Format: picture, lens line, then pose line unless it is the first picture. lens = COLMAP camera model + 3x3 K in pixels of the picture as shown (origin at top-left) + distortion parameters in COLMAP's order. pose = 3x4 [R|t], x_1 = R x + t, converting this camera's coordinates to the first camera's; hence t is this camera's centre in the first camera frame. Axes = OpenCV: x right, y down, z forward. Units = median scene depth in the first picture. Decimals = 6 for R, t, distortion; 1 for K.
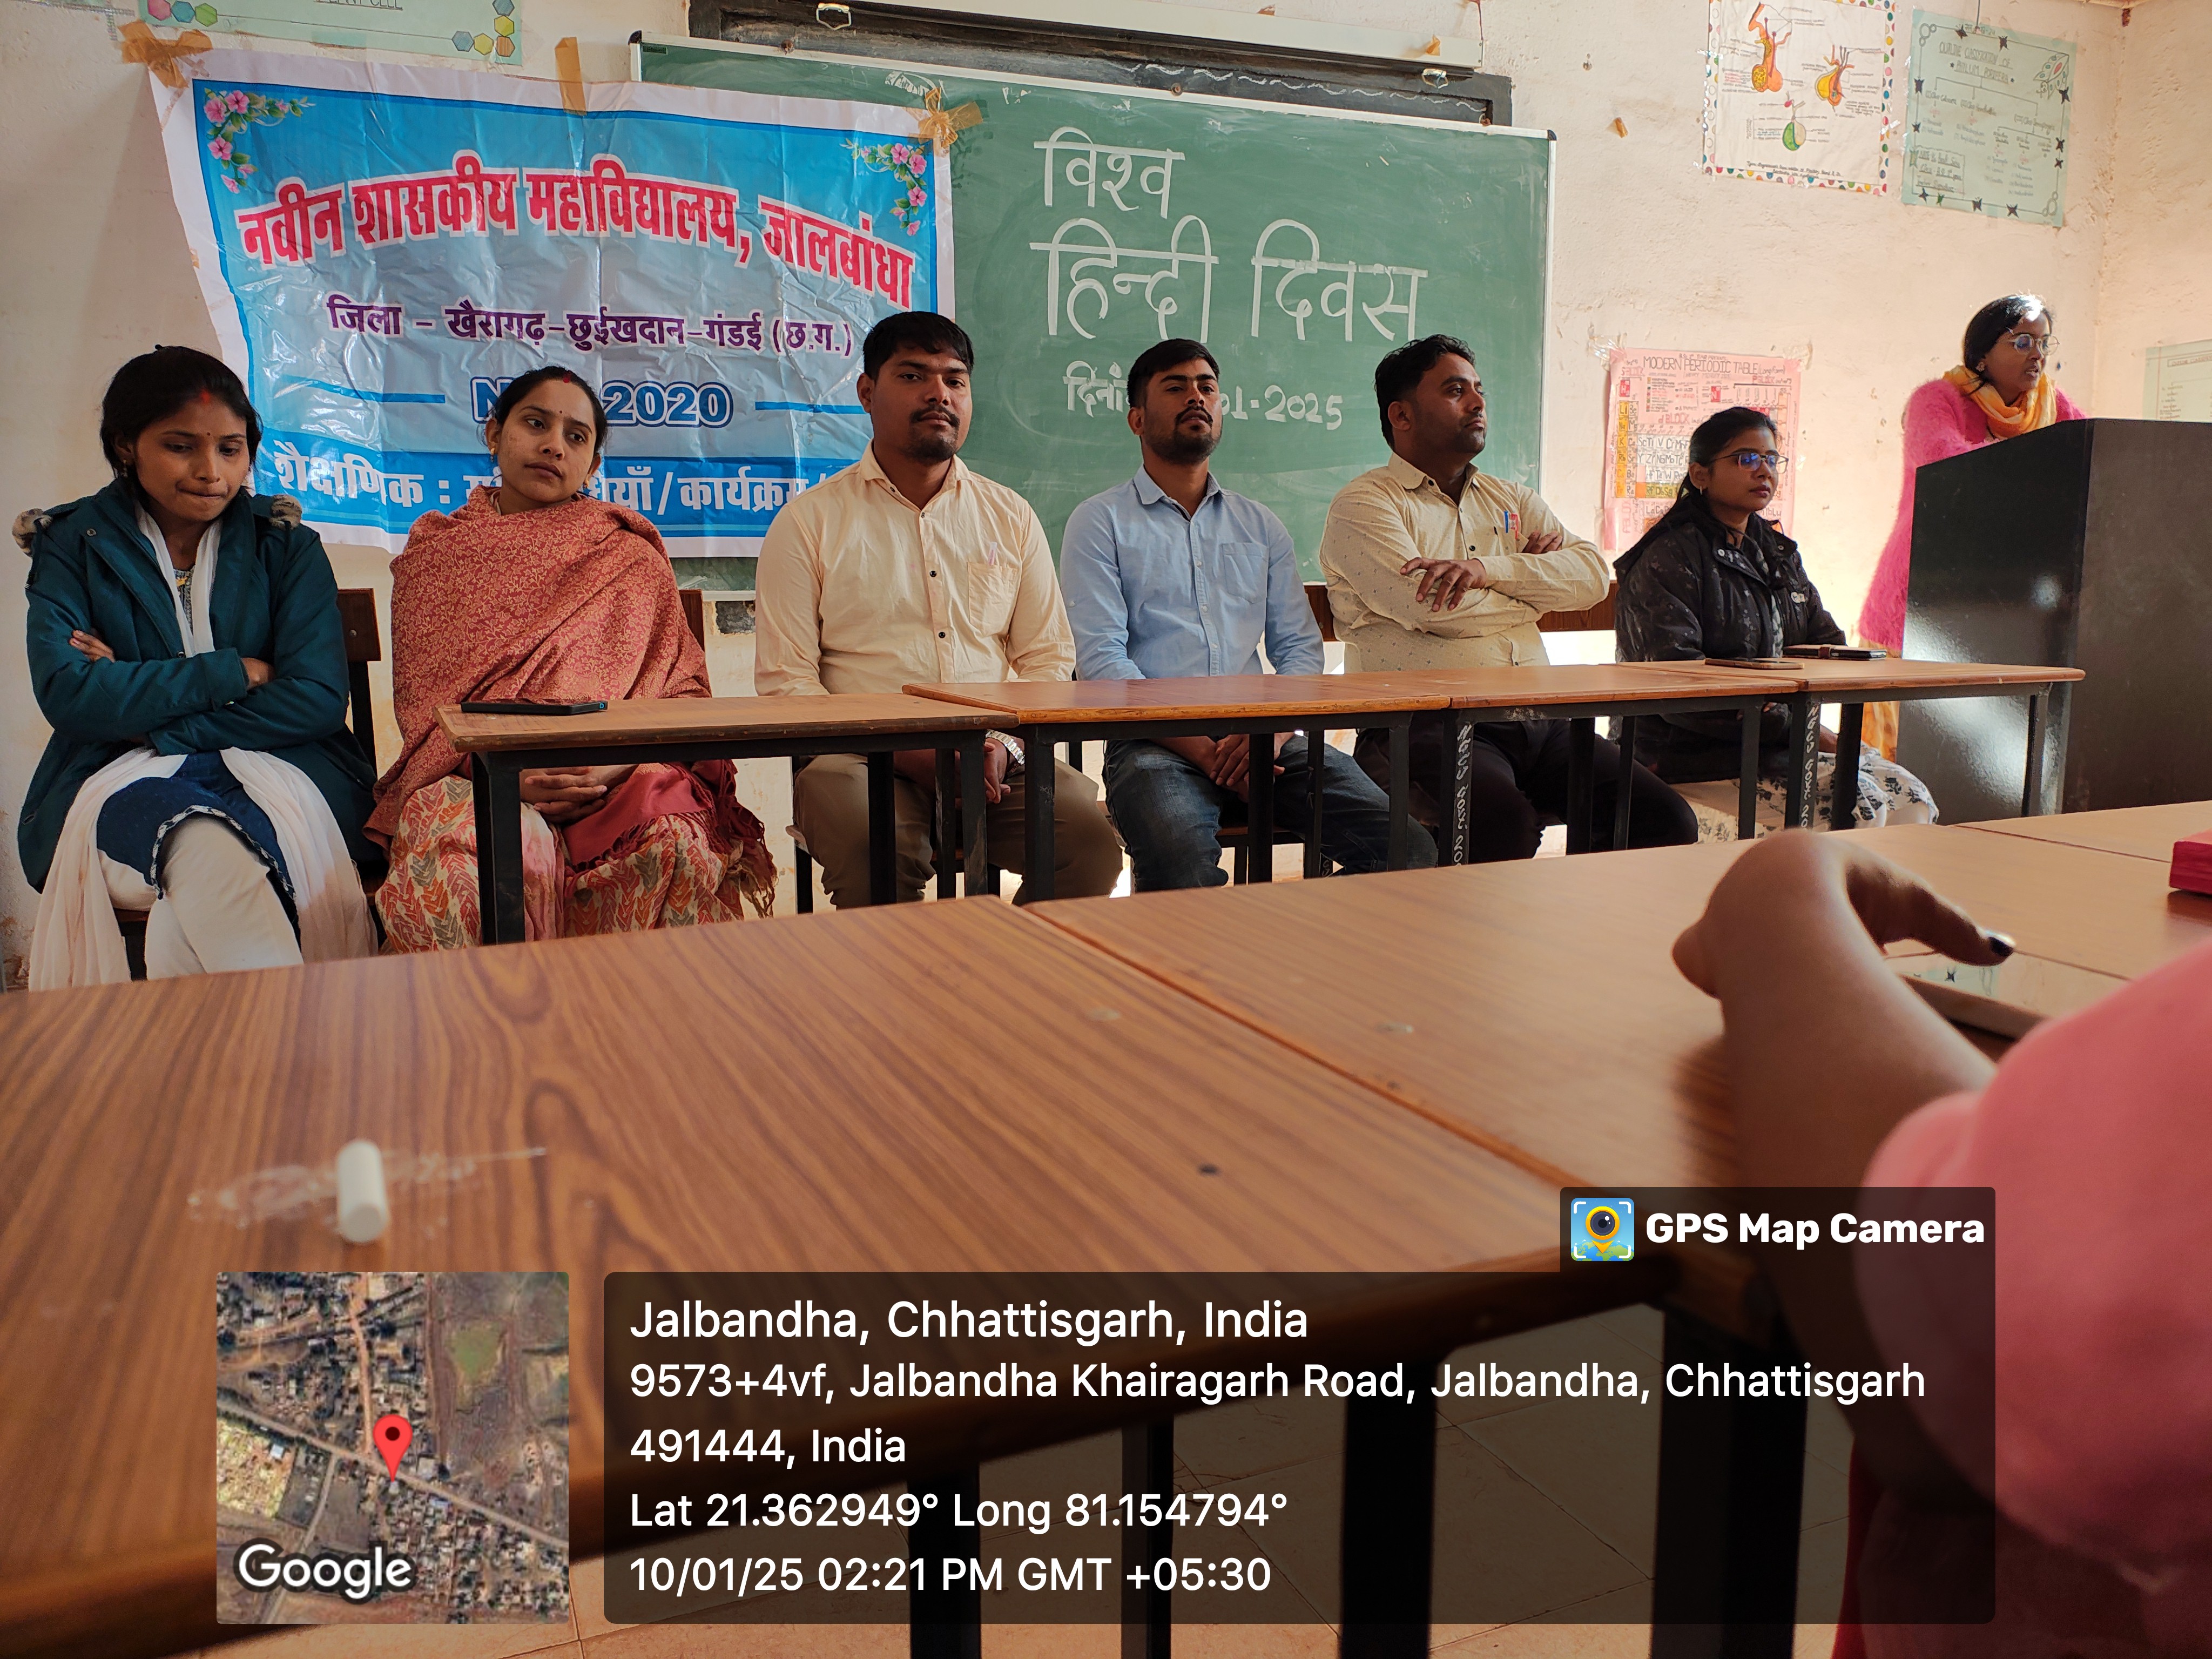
lens RADIAL K [[1637.1, 0, 1136.4], [0, 1637.1, 834.4], [0, 0, 1]] dist [0.036623, -0.085464]
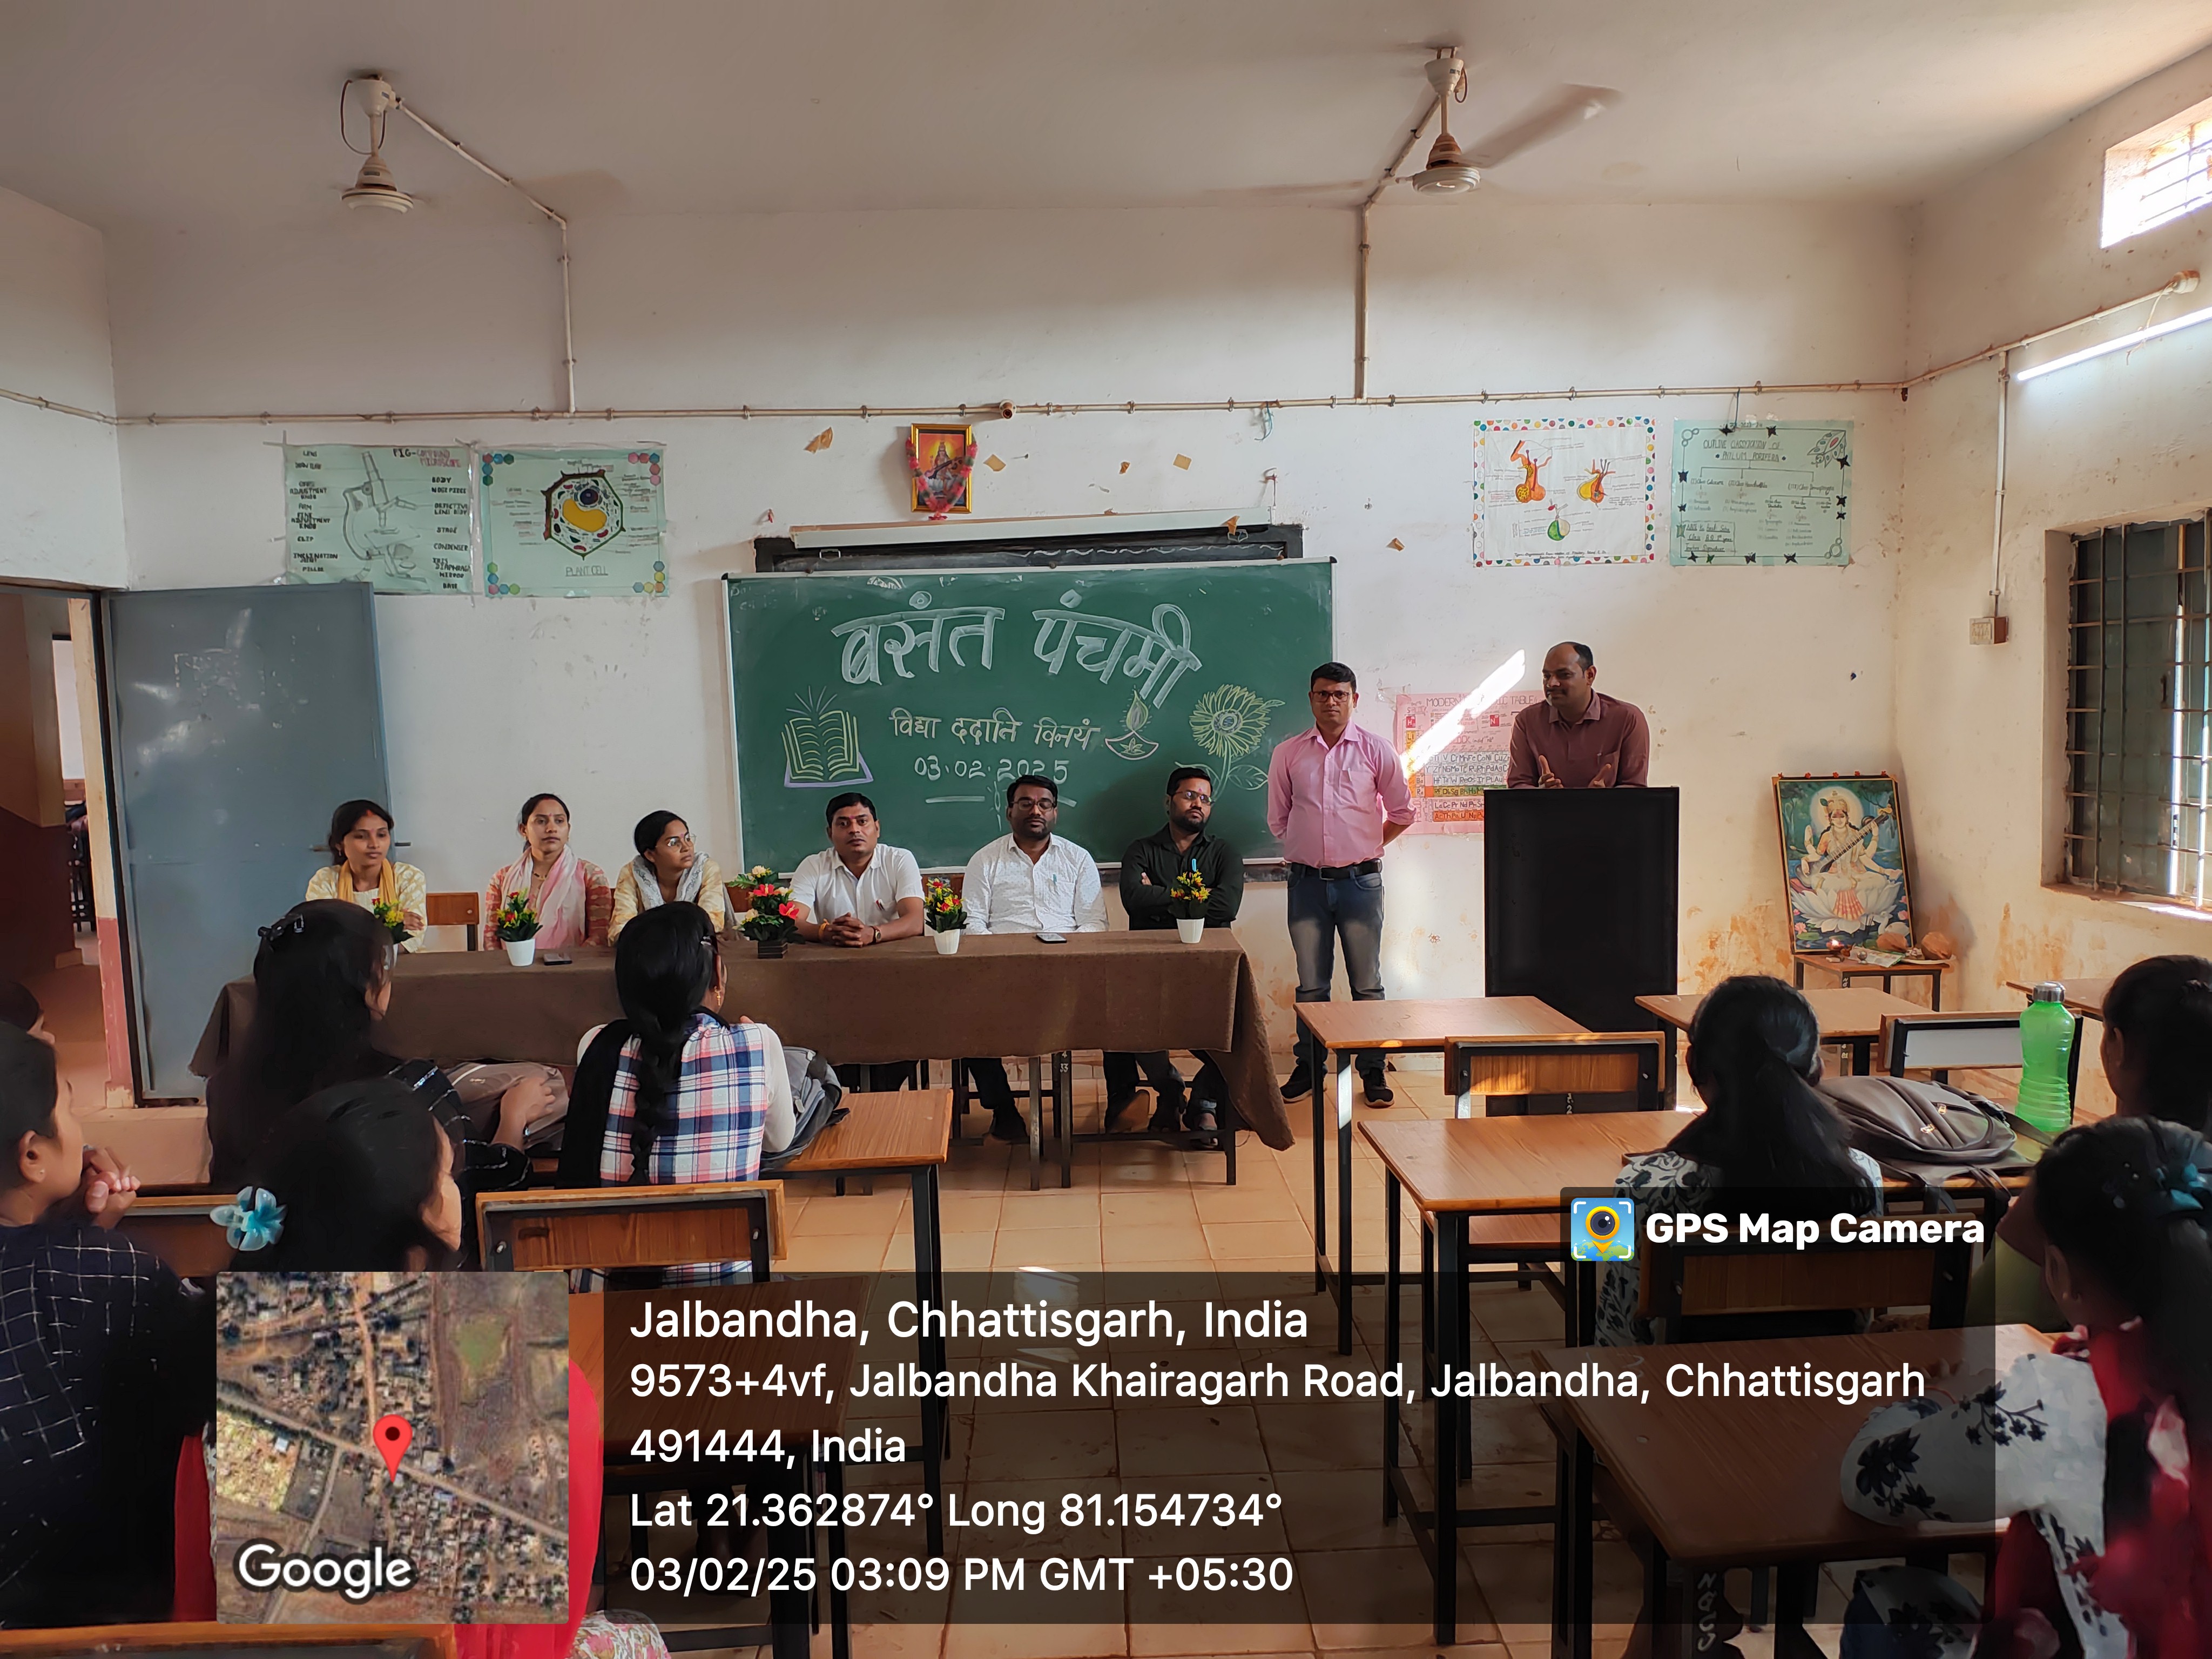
lens RADIAL K [[1637.1, 0, 1130.4], [0, 1637.1, 839.7], [0, 0, 1]] dist [0.036623, -0.085464]
pose [[0.927914, 0.021910, -0.372149, 0.579442], [-0.041864, 0.998081, -0.045621, -0.093493], [0.370435, 0.057912, 0.927051, -0.369692]]
